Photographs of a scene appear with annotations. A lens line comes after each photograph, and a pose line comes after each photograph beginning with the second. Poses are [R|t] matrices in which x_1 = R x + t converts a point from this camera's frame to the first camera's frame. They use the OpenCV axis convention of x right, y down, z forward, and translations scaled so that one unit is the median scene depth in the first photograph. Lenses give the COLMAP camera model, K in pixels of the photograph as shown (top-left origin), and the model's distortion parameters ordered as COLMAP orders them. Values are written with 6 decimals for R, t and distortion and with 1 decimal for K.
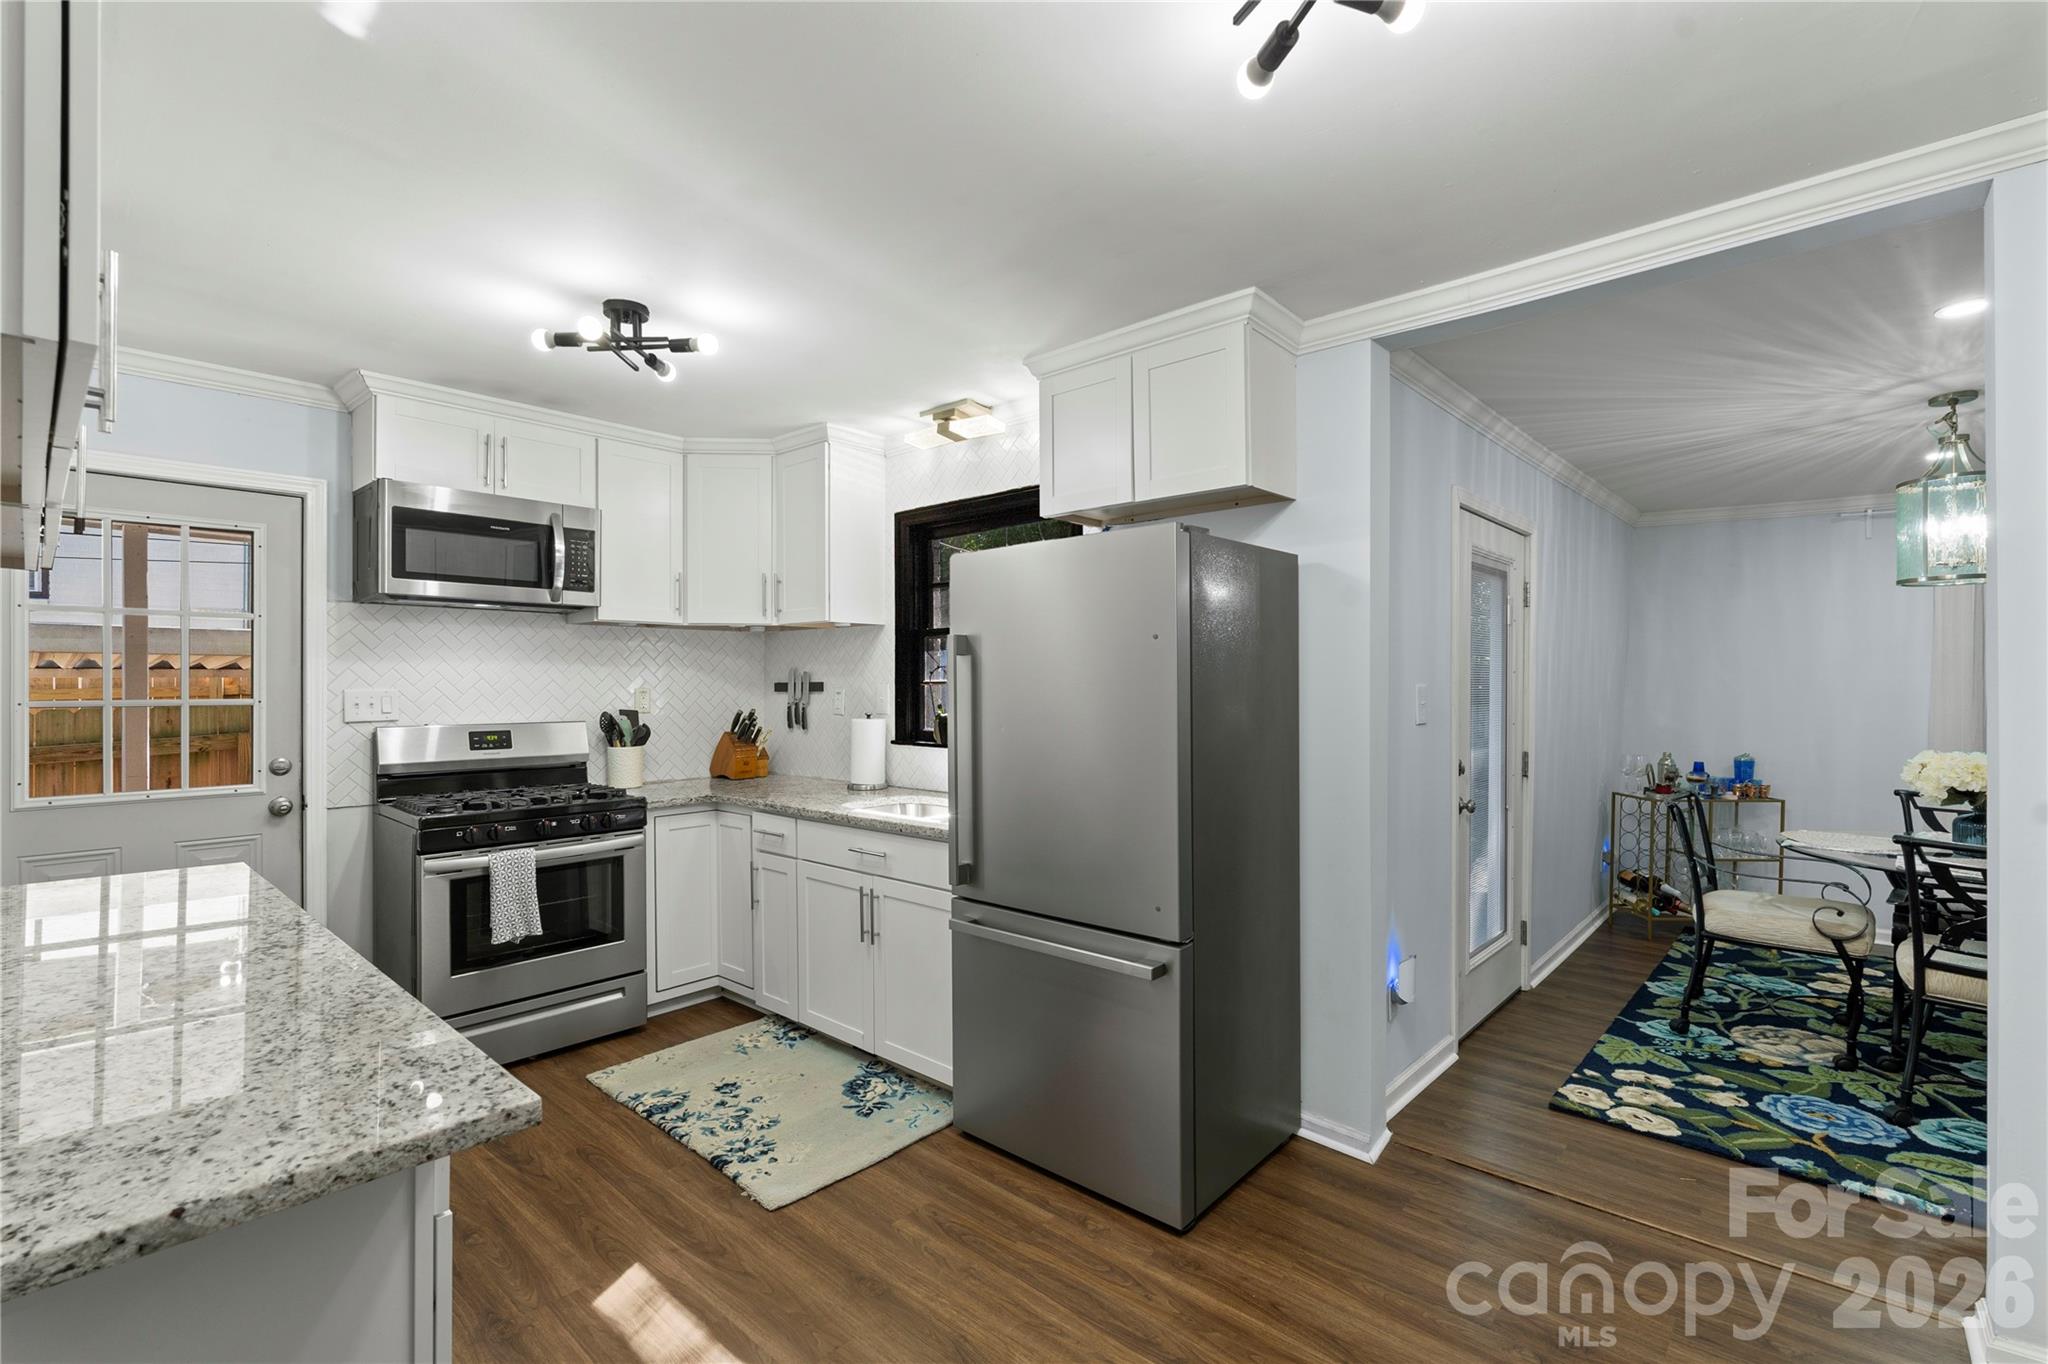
lens RADIAL K [[911.4, 0, 1023.8], [0, 911.4, 680.7], [0, 0, 1]] dist [0.000225, -0.000374]
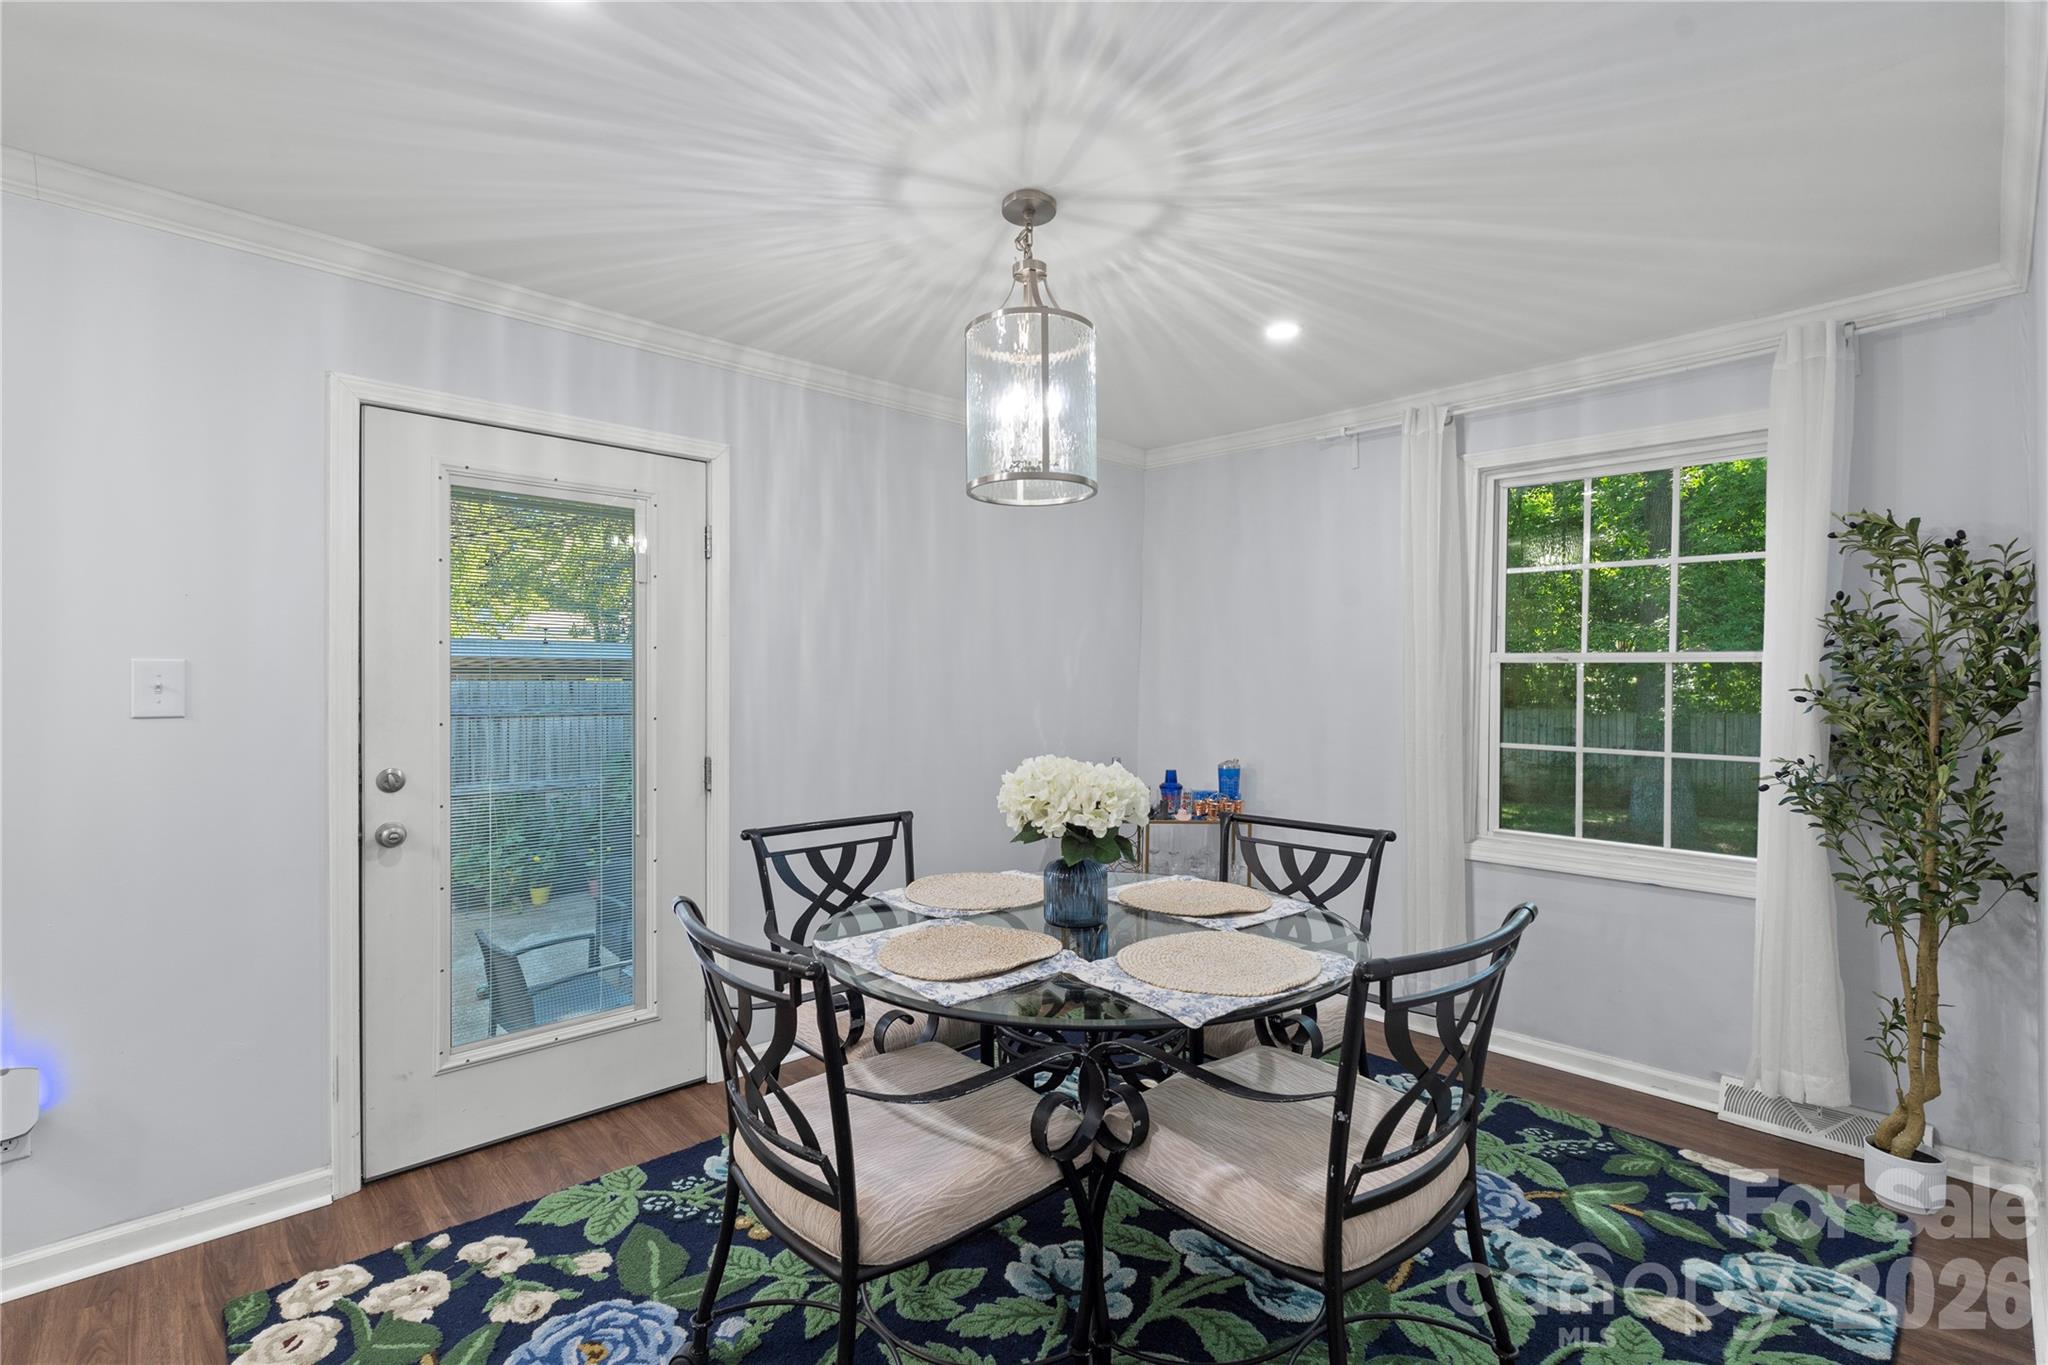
lens RADIAL K [[911.4, 0, 1035.0], [0, 911.4, 693.8], [0, 0, 1]] dist [0.000225, -0.000374]
pose [[0.997078, -0.005195, -0.076209, 0.835401], [0.005712, 0.999962, 0.006557, 0.021640], [0.076172, -0.006973, 0.997070, 0.281349]]
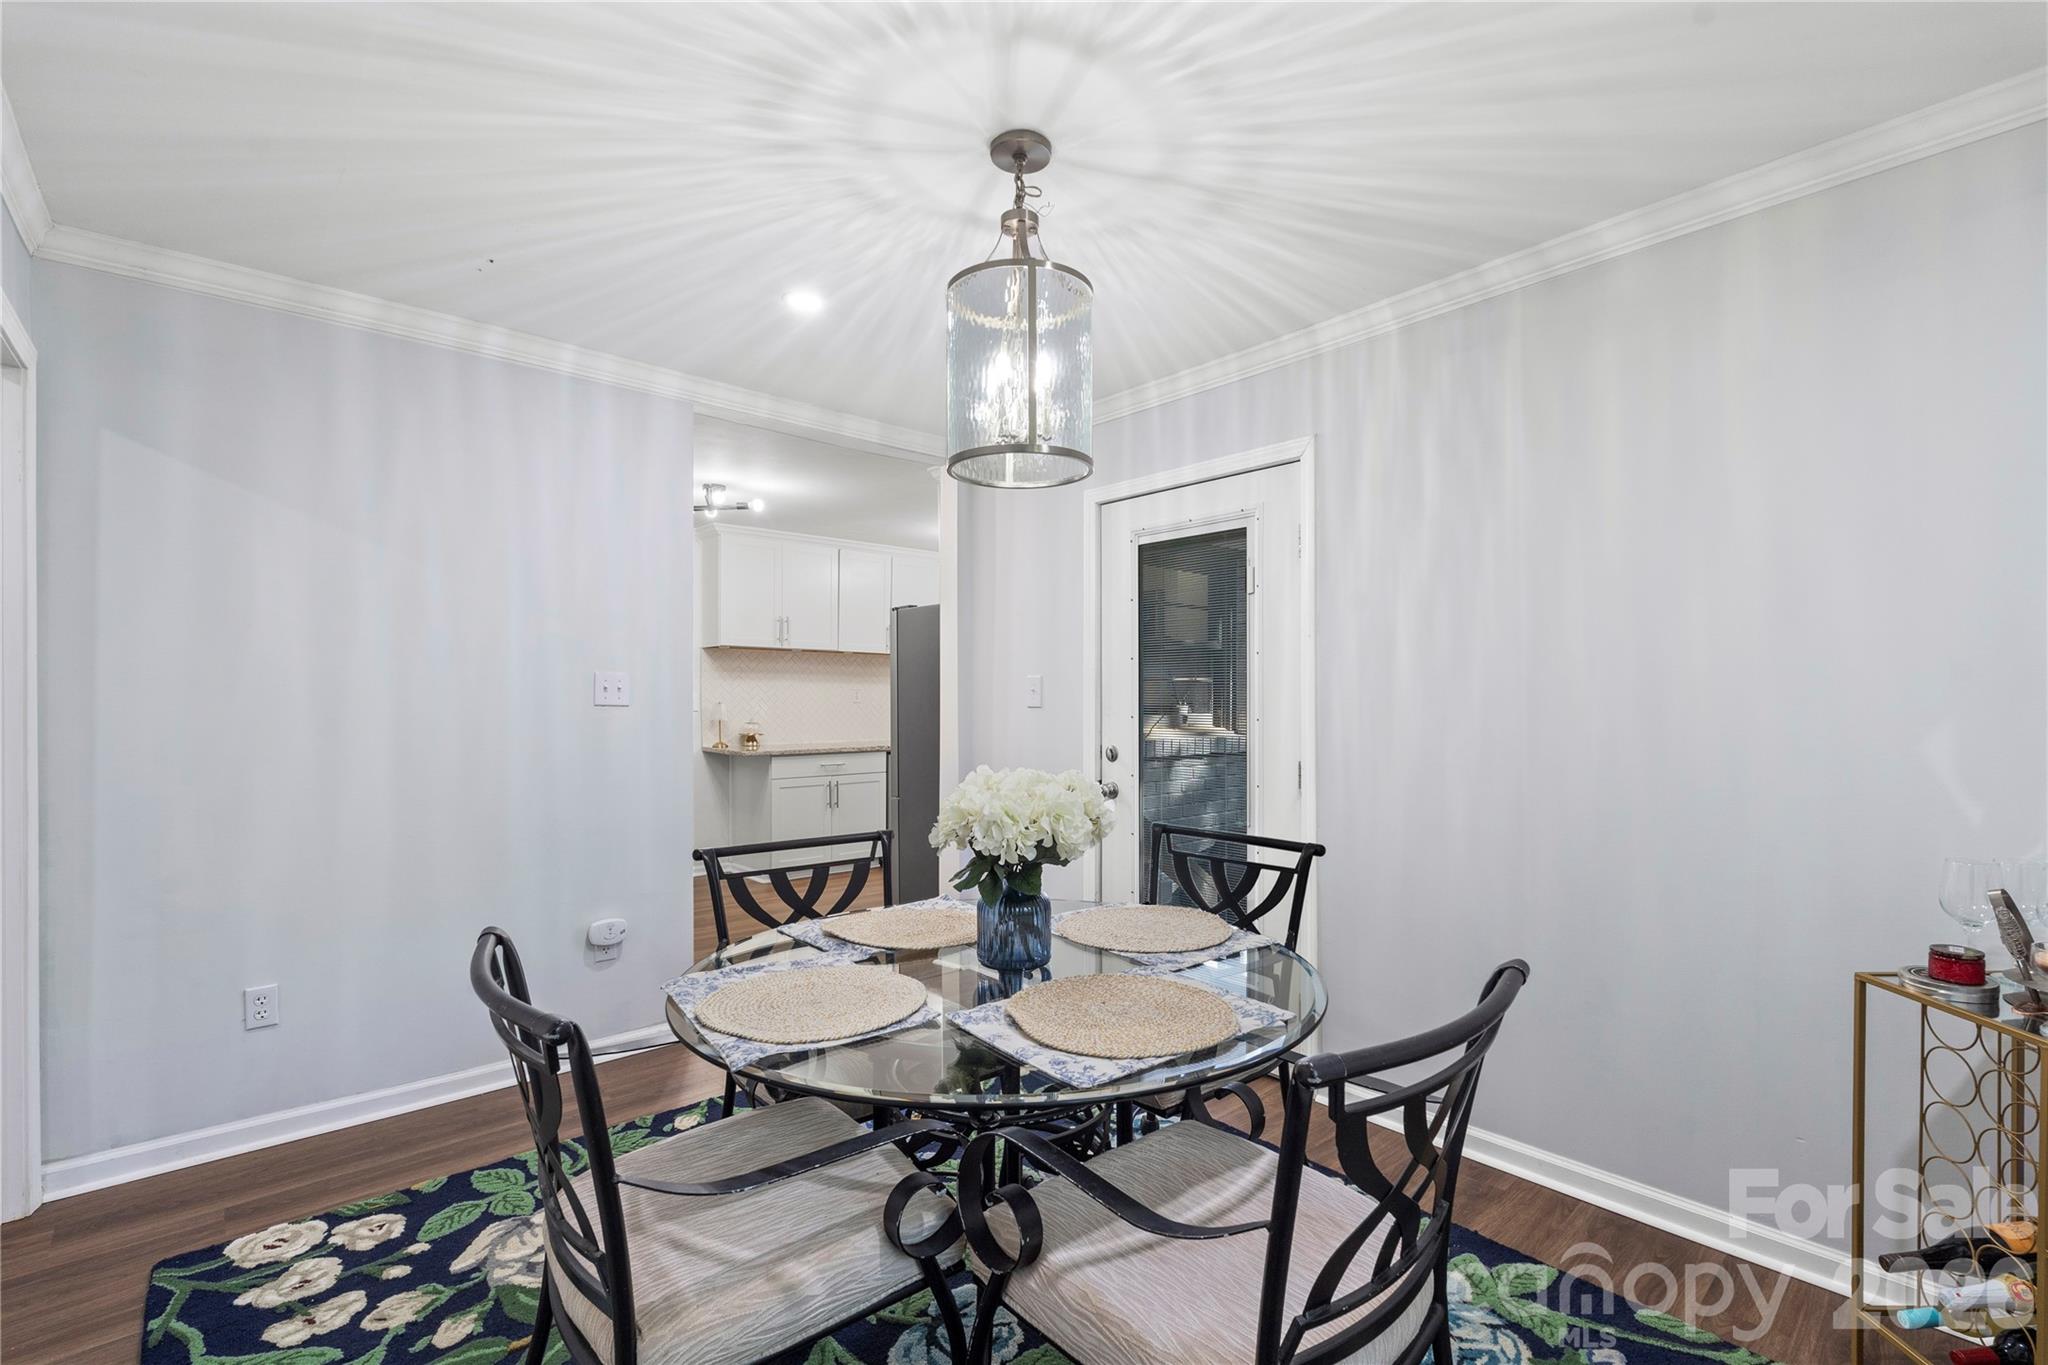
lens RADIAL K [[911.4, 0, 1020.8], [0, 911.4, 699.3], [0, 0, 1]] dist [0.000225, -0.000374]
pose [[-0.114899, -0.002057, -0.993375, 1.238547], [-0.000236, 0.999998, -0.002044, 0.028437], [0.993377, -0.000001, -0.114899, 0.831461]]
